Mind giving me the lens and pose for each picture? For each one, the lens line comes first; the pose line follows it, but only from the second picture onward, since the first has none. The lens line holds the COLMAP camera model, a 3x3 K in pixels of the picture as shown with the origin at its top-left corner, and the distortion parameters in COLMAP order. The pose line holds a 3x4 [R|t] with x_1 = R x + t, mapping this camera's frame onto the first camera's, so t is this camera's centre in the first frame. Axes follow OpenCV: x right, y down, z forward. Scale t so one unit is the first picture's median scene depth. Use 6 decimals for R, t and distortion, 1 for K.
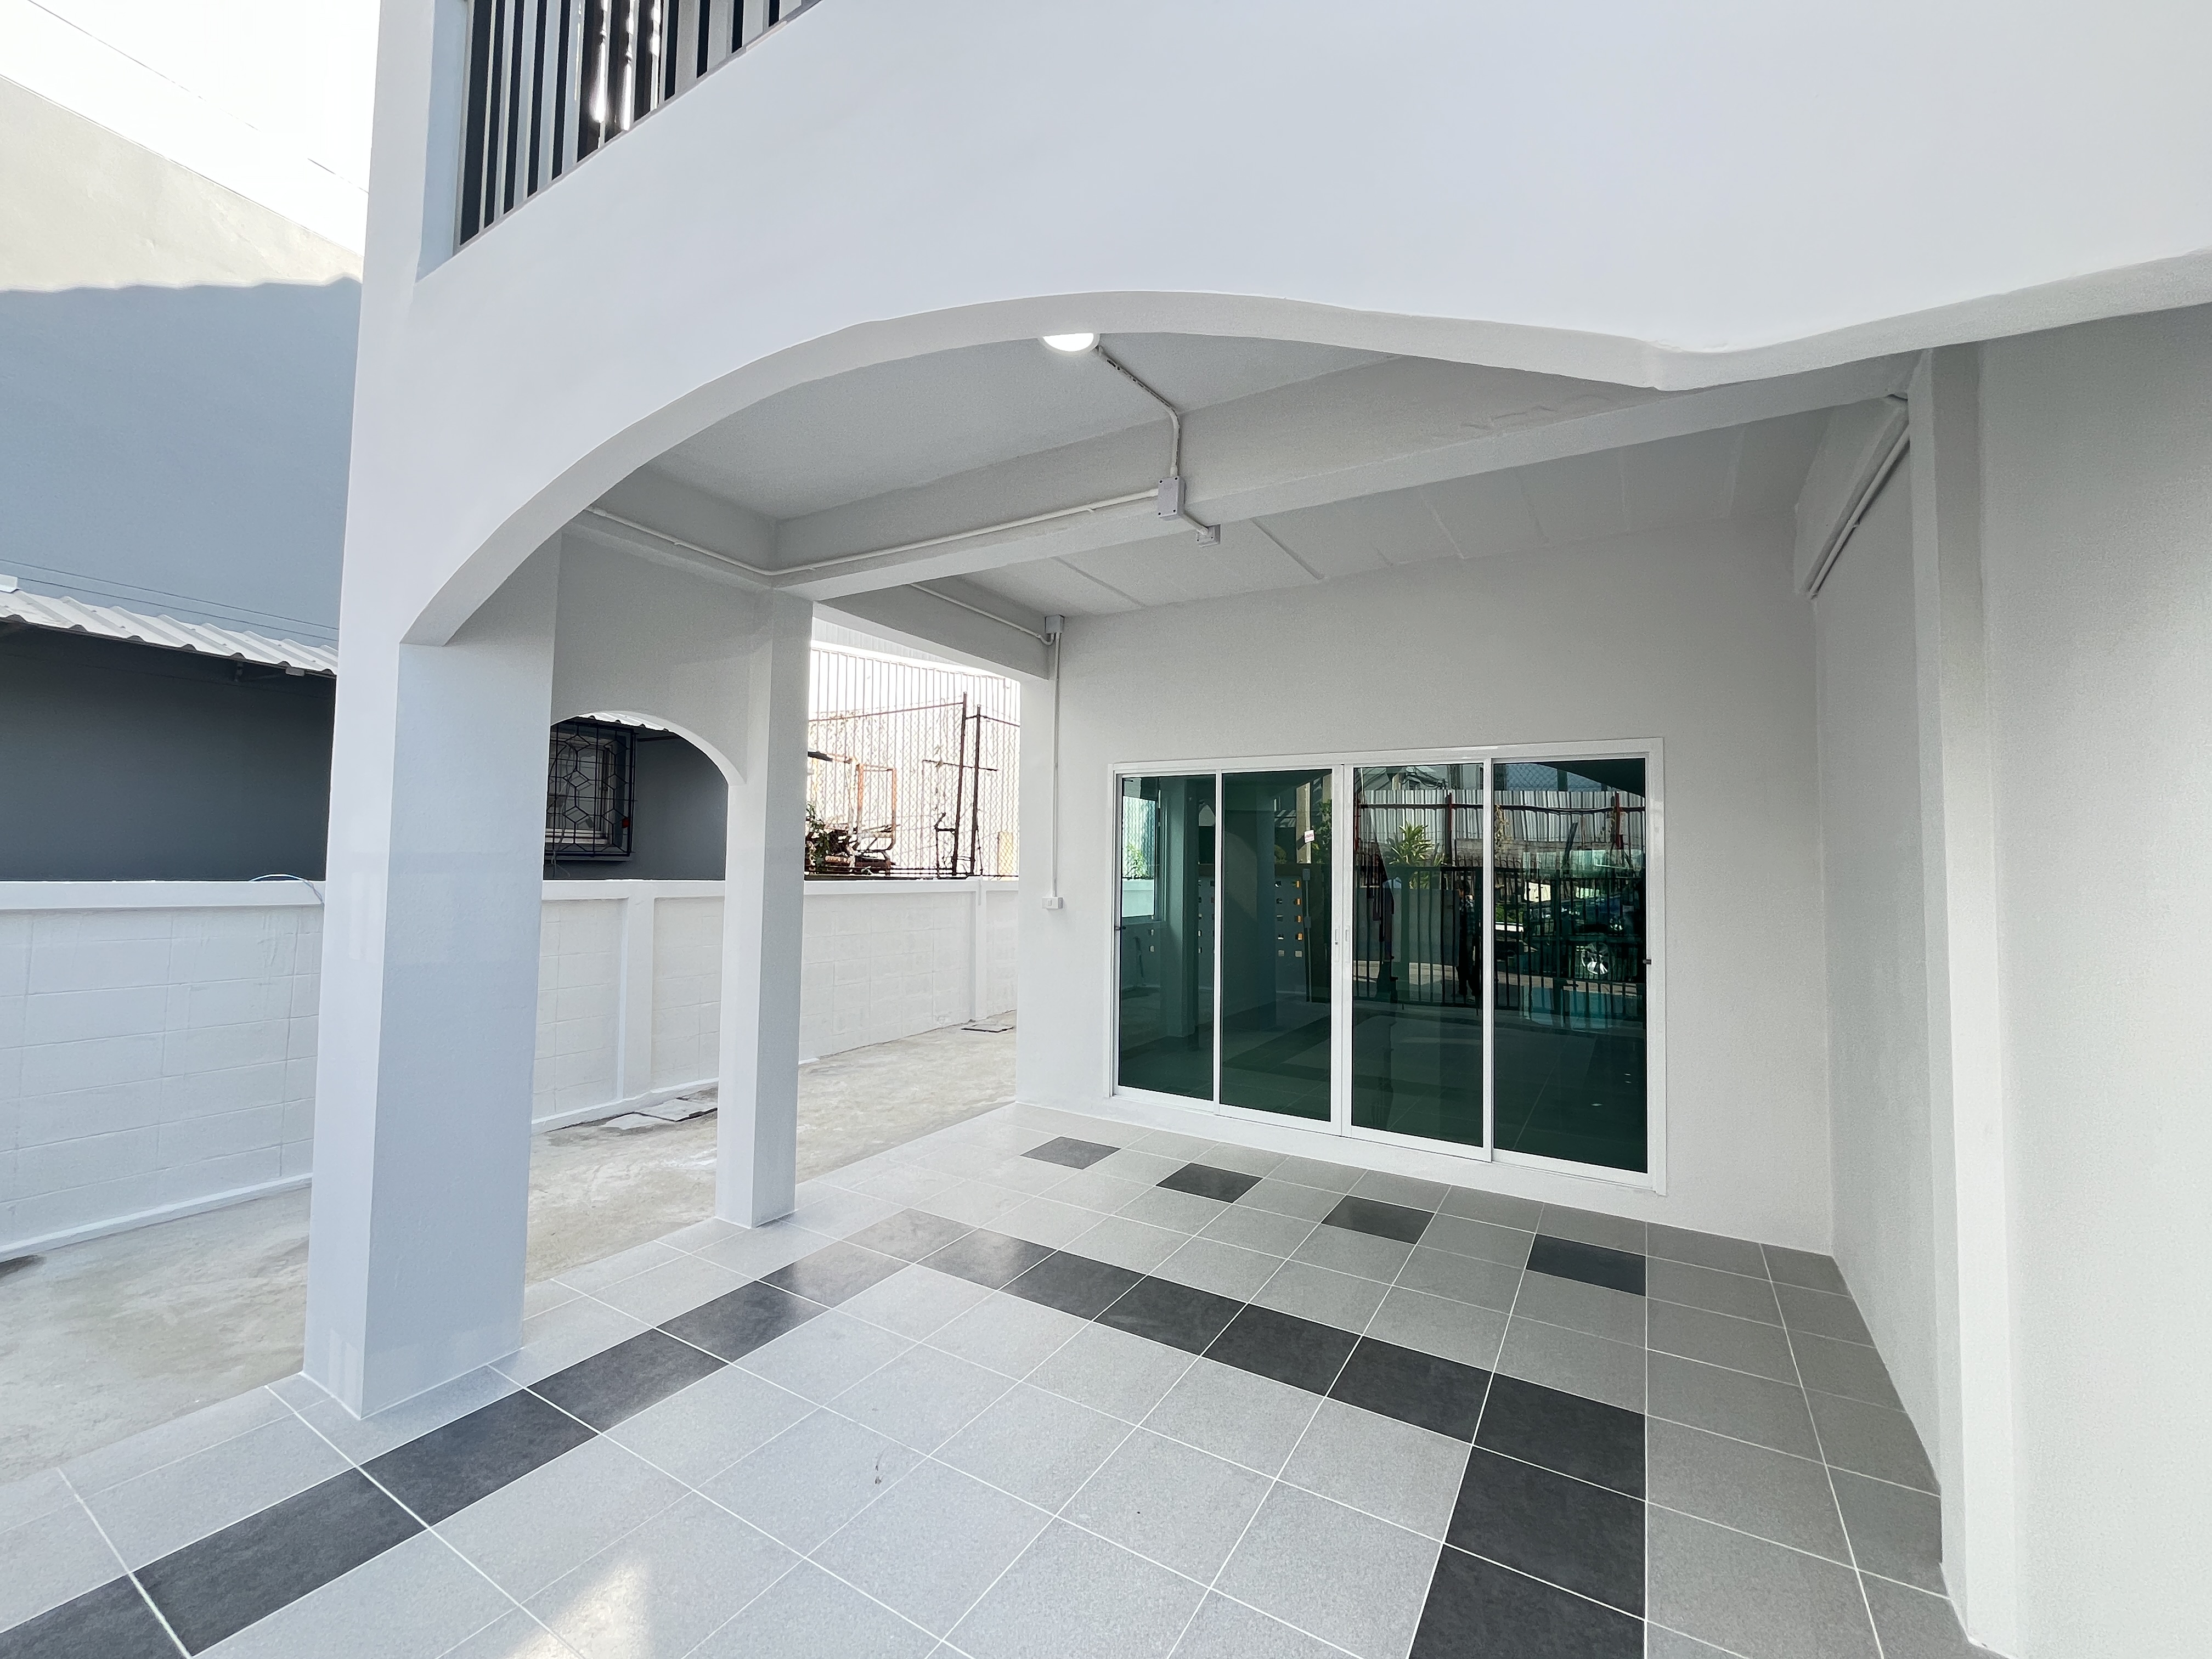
lens RADIAL K [[900.9, 0, 1108.3], [0, 900.9, 824.6], [0, 0, 1]] dist [-0.003179, -0.000835]
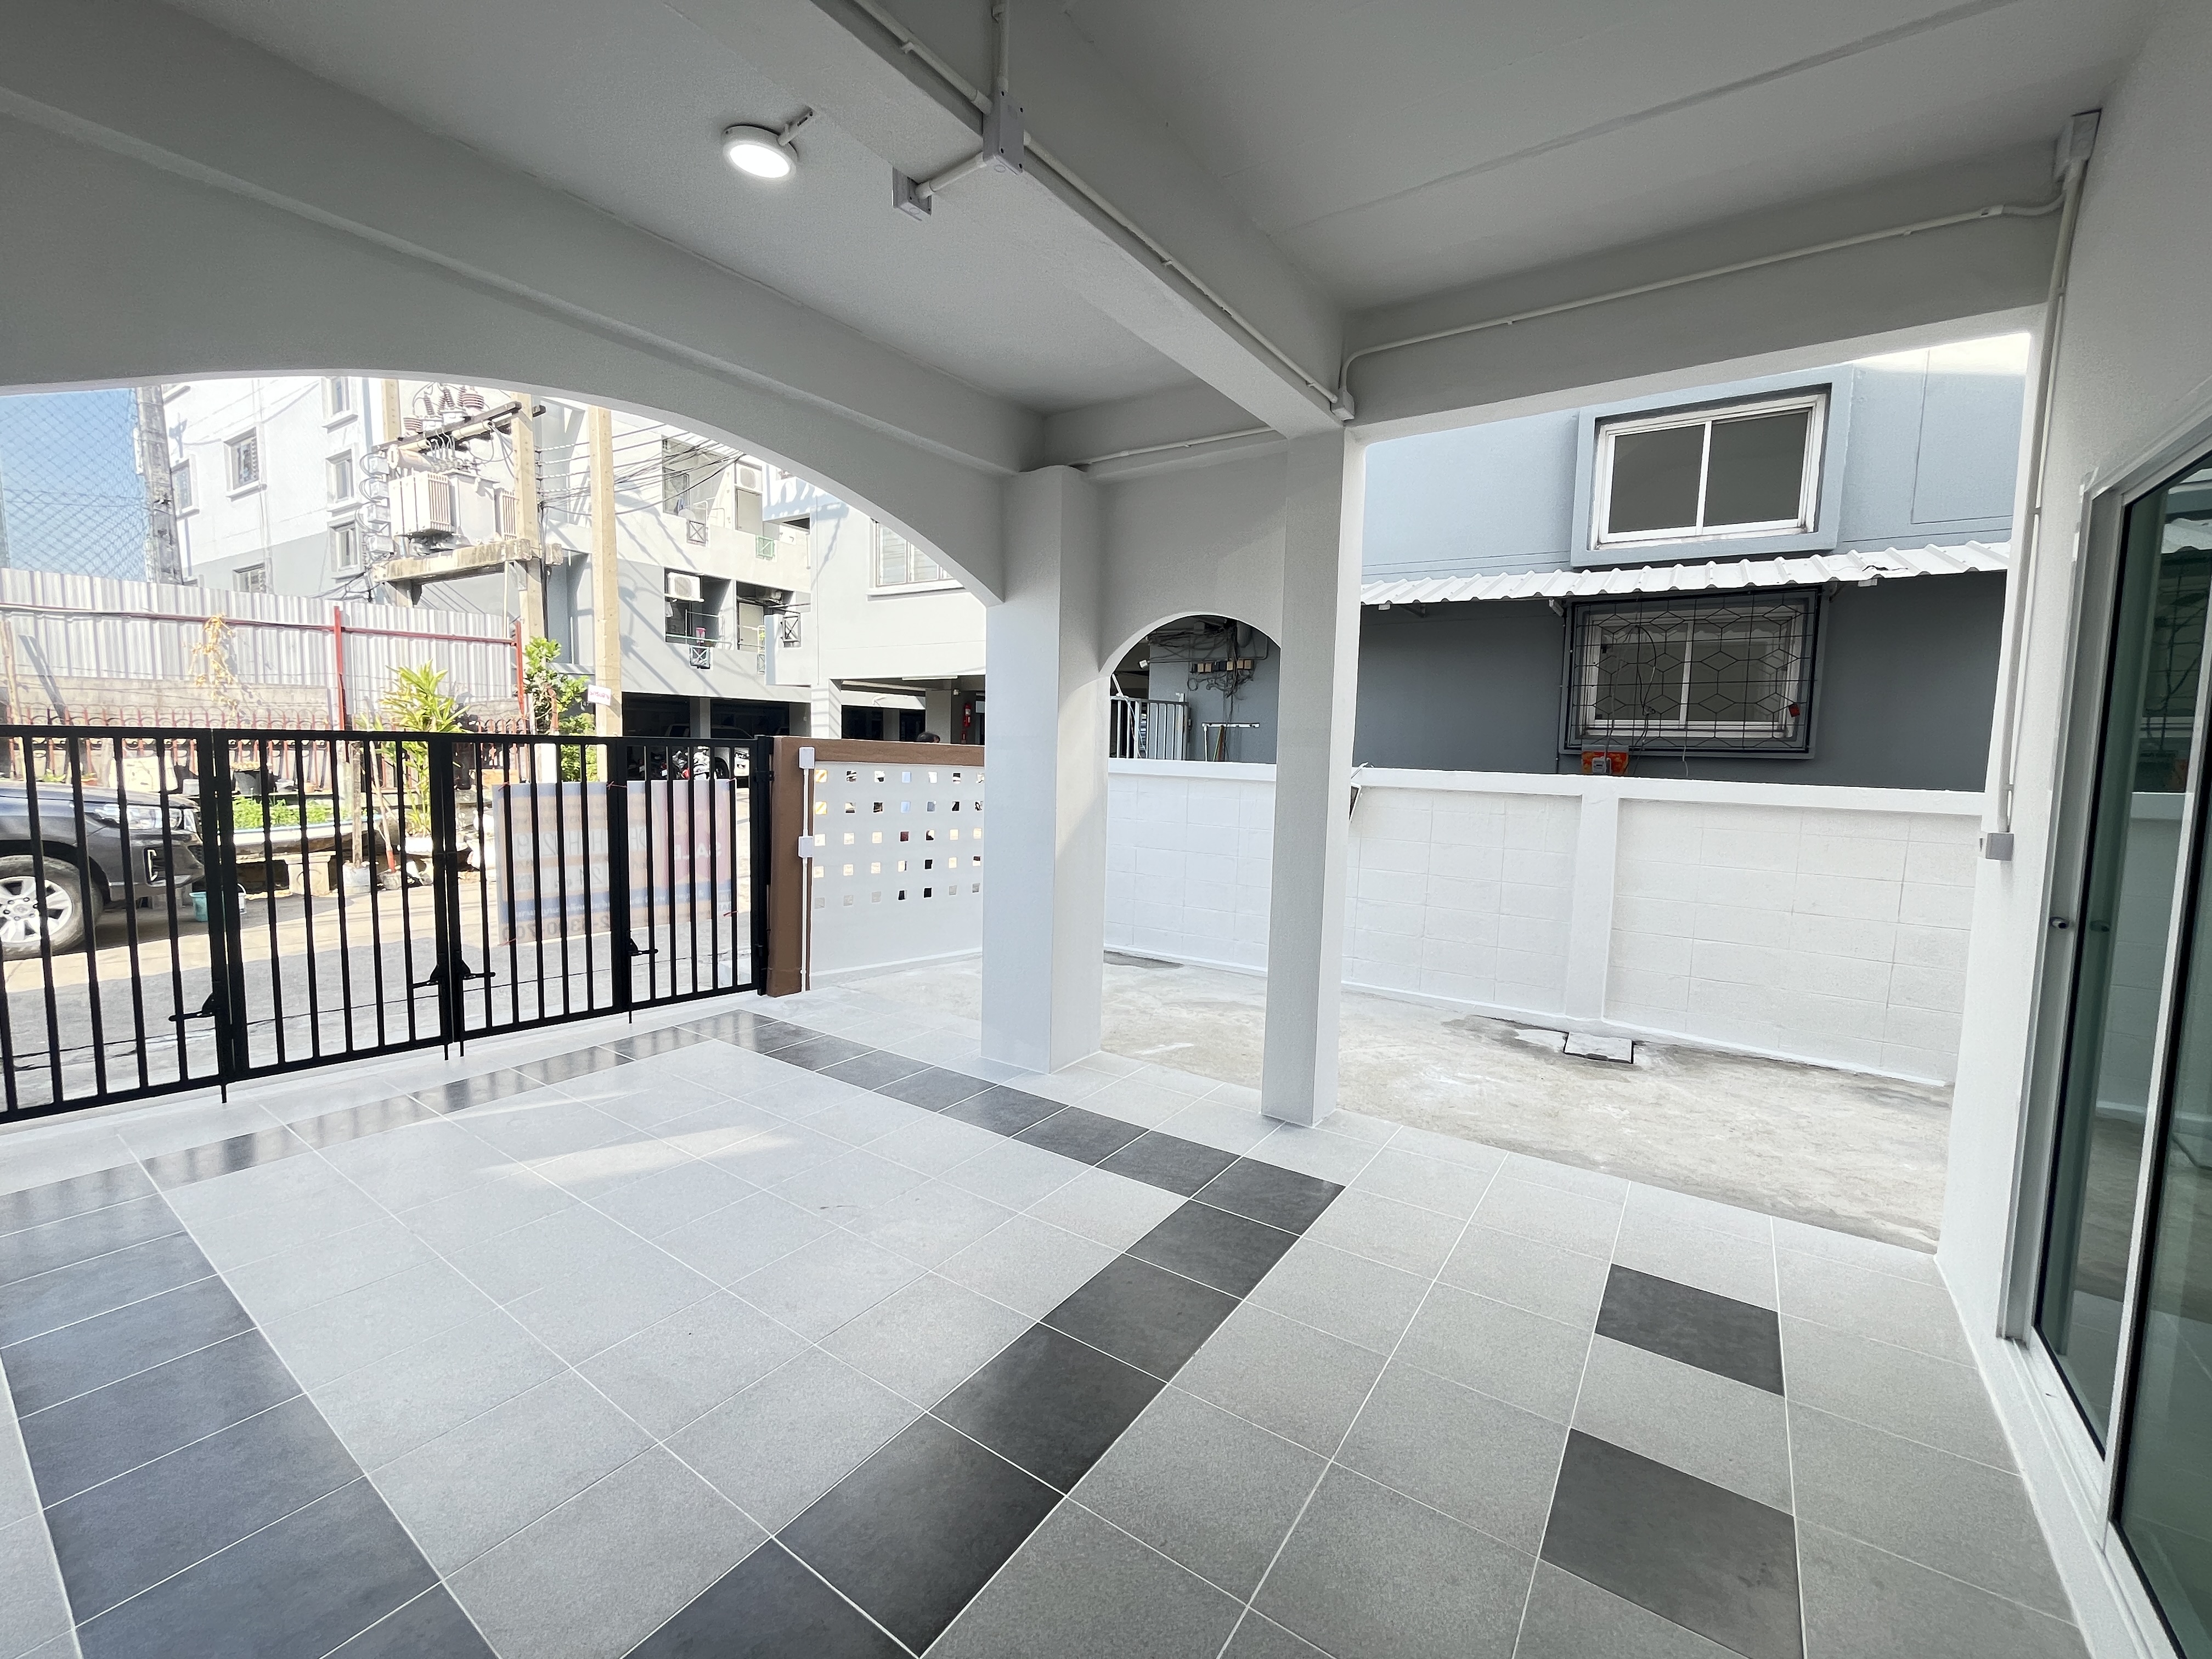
lens RADIAL K [[900.9, 0, 1108.6], [0, 900.9, 822.3], [0, 0, 1]] dist [-0.003179, -0.000835]
pose [[-0.061013, 0.074592, -0.995346, 0.433698], [0.021721, 0.997067, 0.073390, 0.033612], [0.997901, -0.017142, -0.062454, 0.659683]]
